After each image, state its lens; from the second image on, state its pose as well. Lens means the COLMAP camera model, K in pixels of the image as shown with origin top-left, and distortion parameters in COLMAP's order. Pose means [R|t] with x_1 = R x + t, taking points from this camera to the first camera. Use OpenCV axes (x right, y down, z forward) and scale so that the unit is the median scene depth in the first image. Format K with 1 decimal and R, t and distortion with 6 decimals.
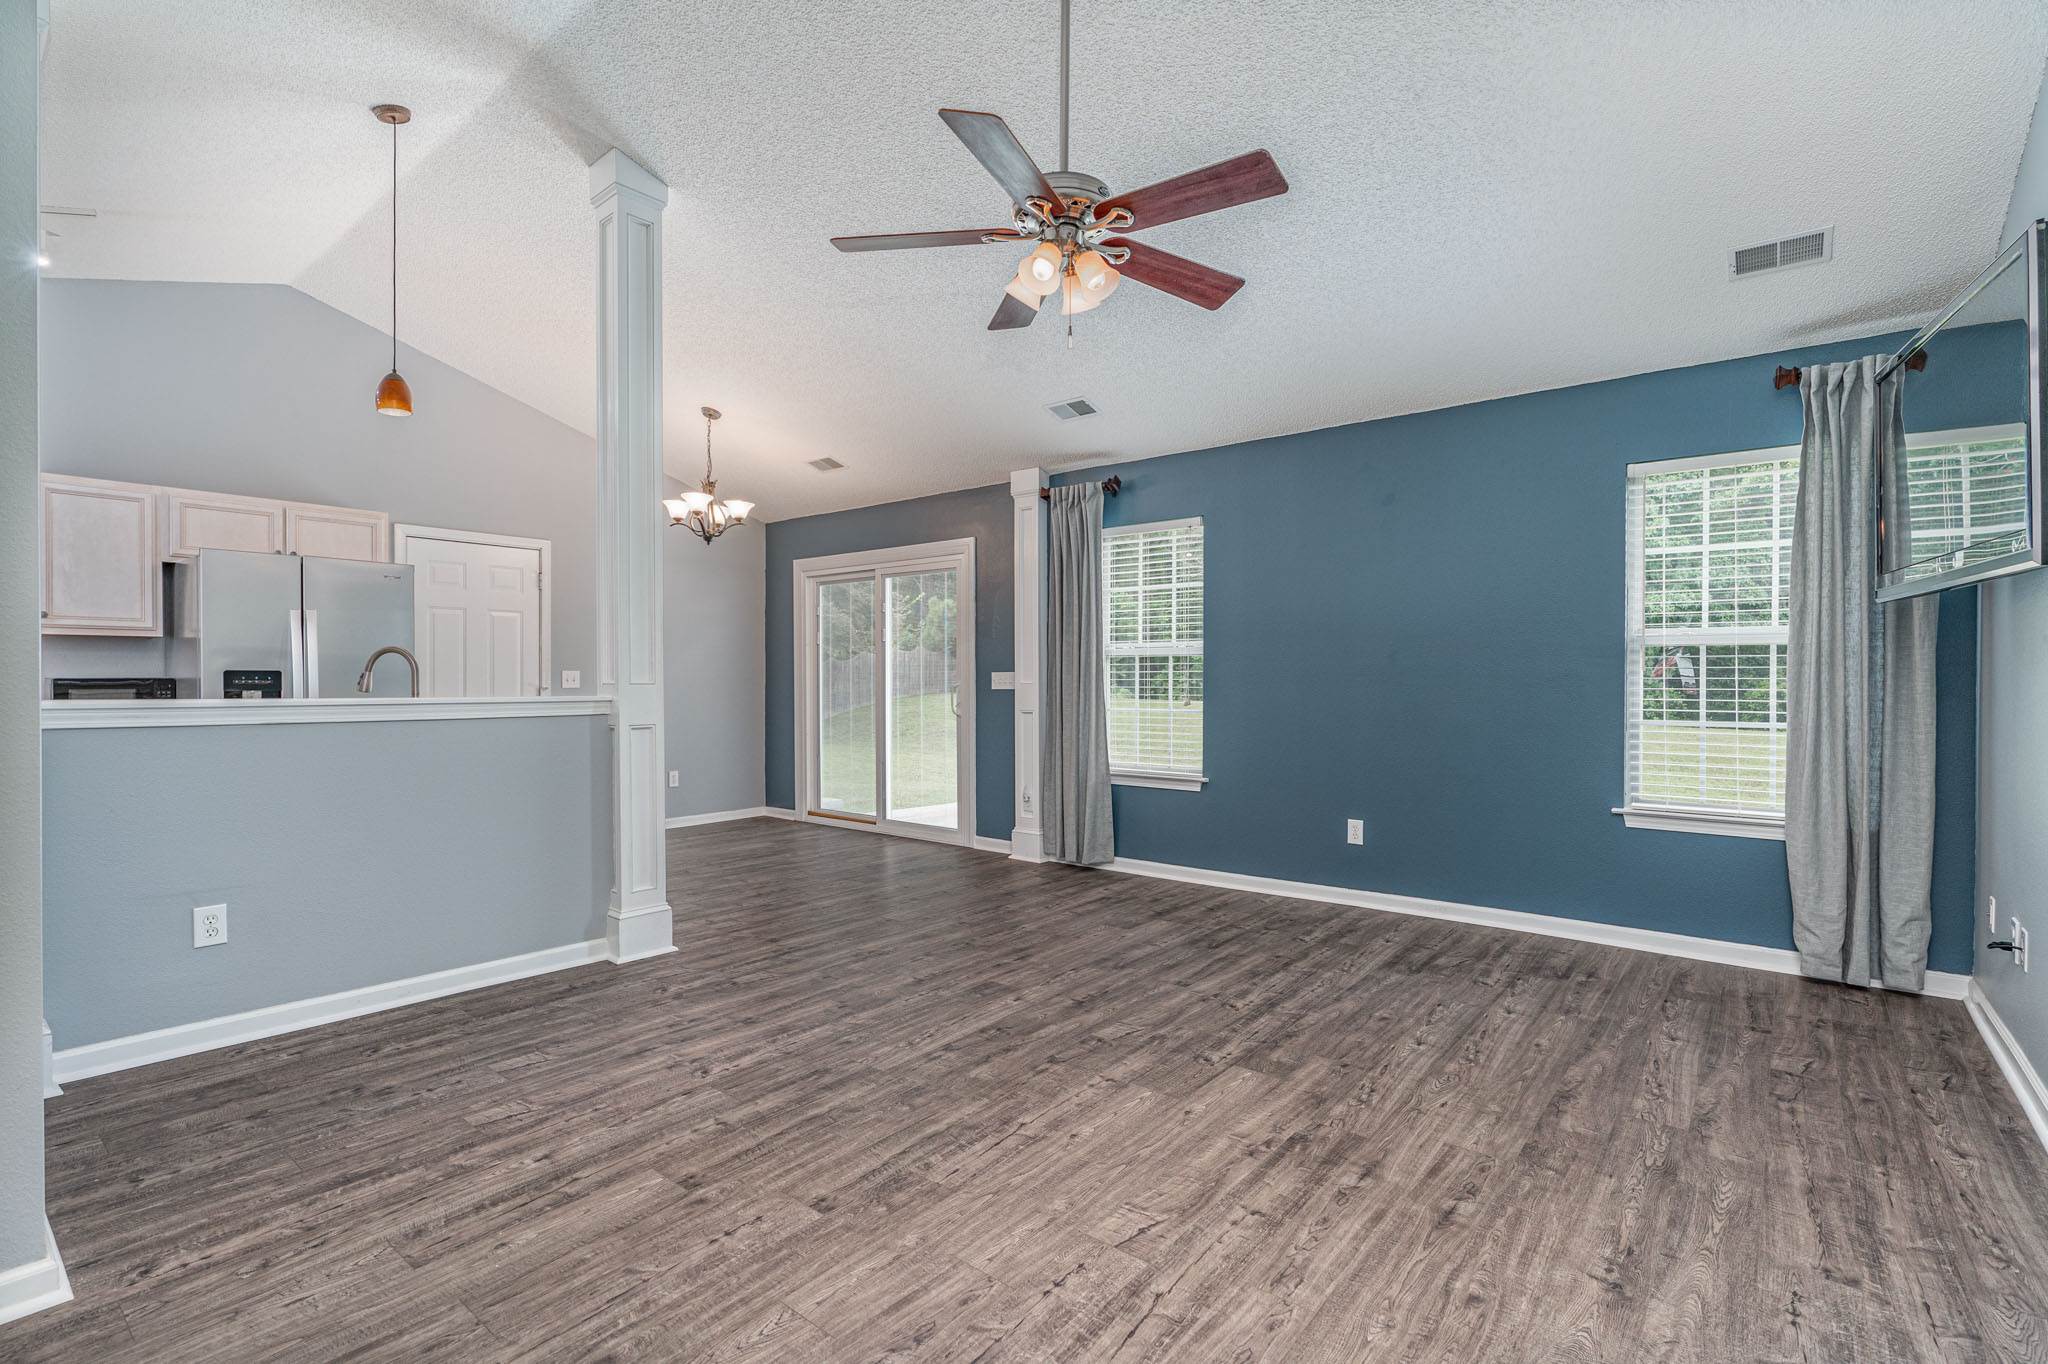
lens RADIAL K [[941.3, 0, 1024.8], [0, 941.3, 681.9], [0, 0, 1]] dist [-0.012286, 0.003914]
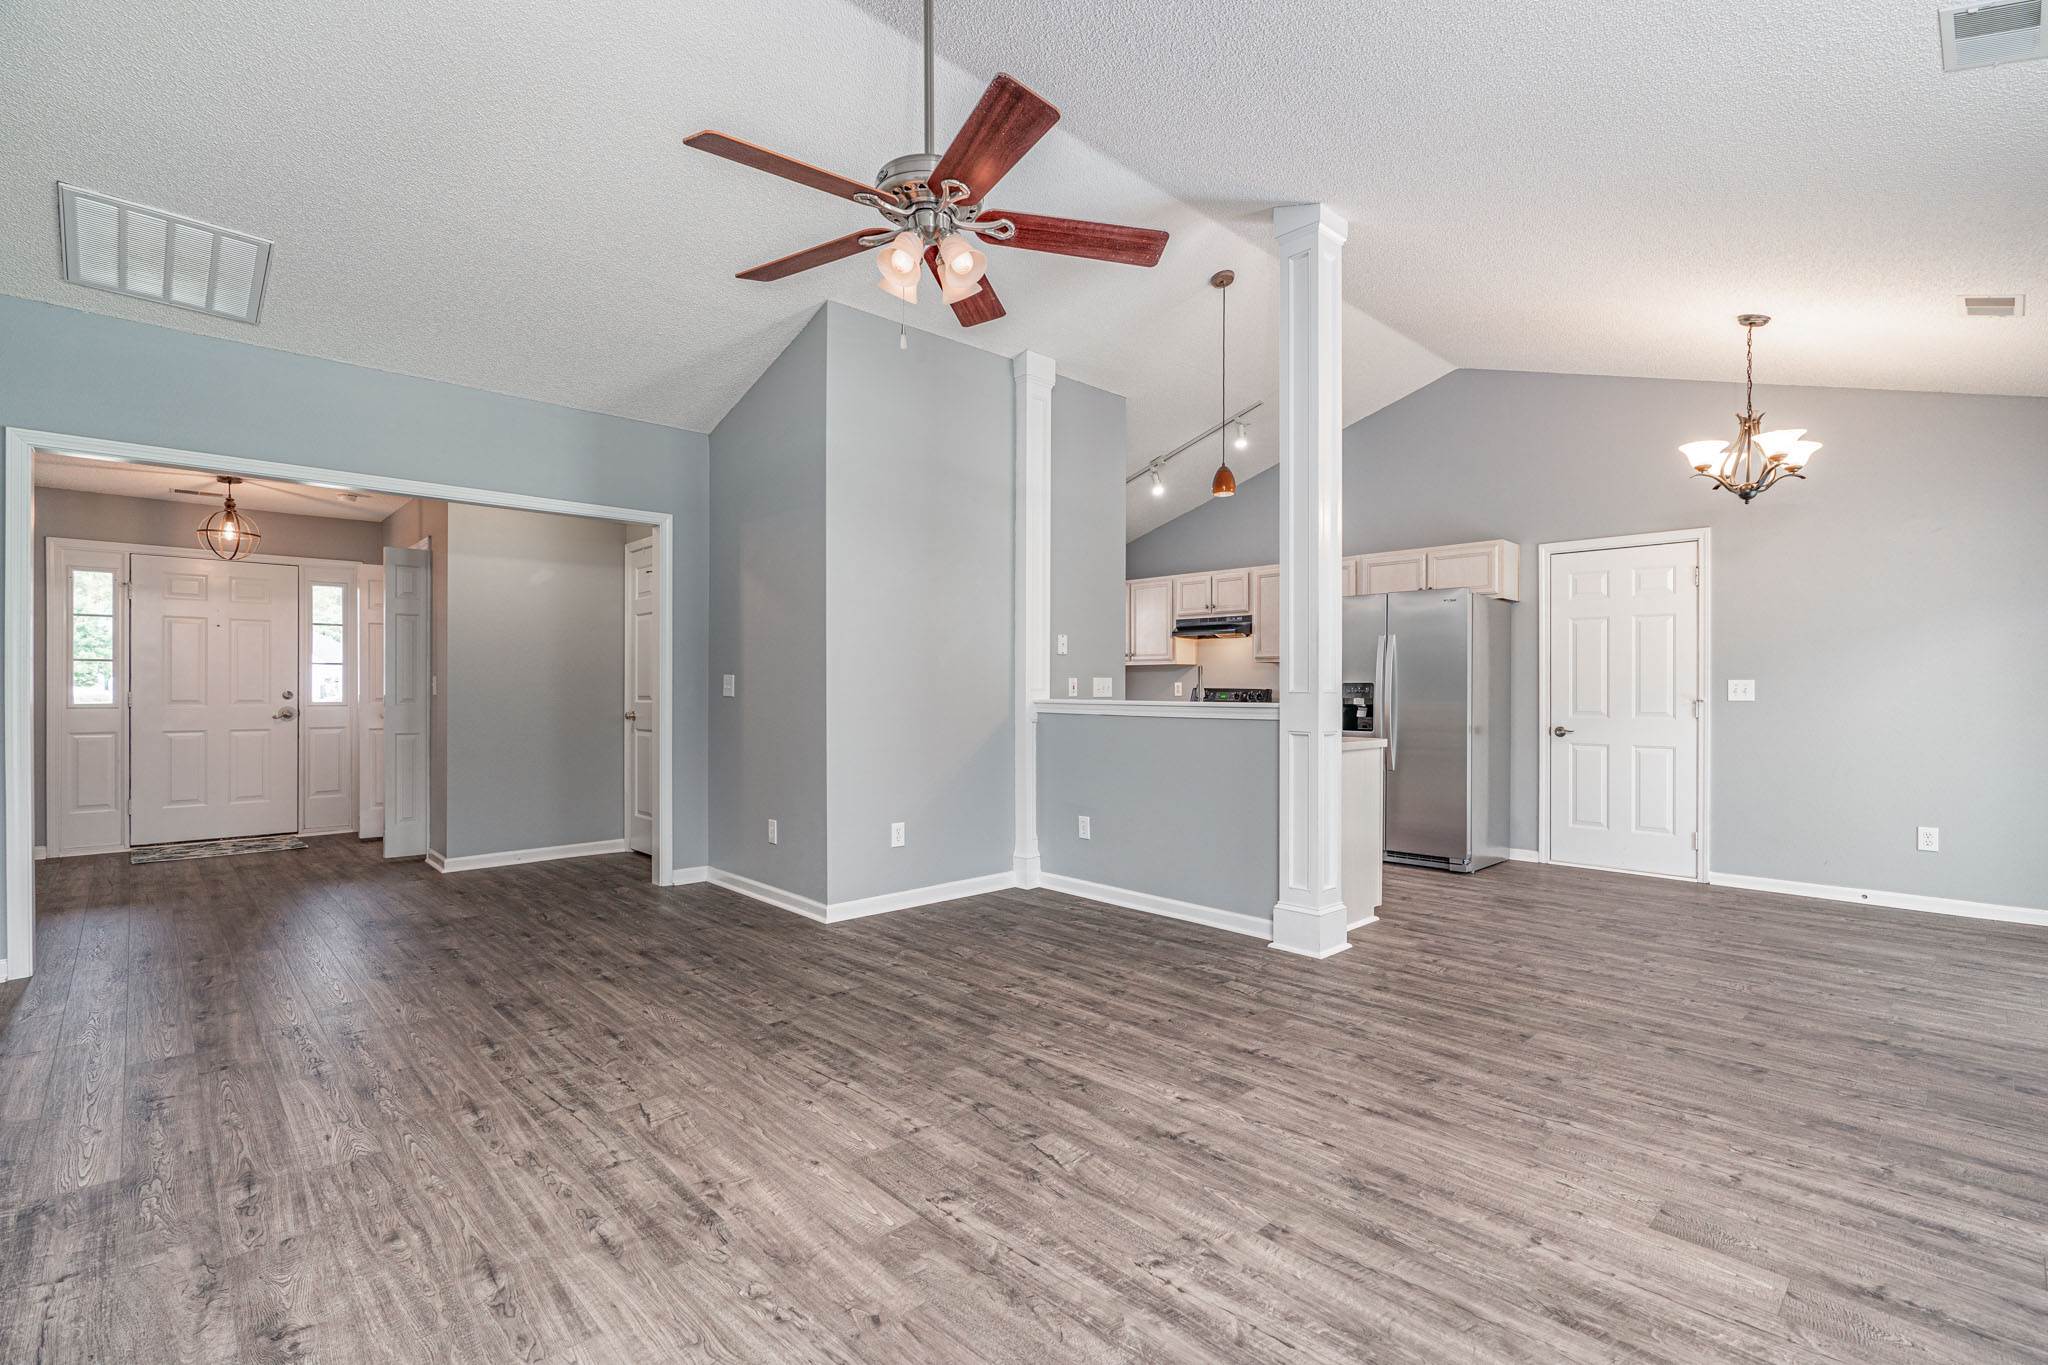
lens RADIAL K [[941.3, 0, 1063.7], [0, 941.3, 689.9], [0, 0, 1]] dist [-0.012286, 0.003914]
pose [[-0.109906, -0.002020, -0.993940, 0.878824], [-0.005836, 0.999982, -0.001387, 0.002614], [0.993925, 0.005648, -0.109916, 1.121187]]
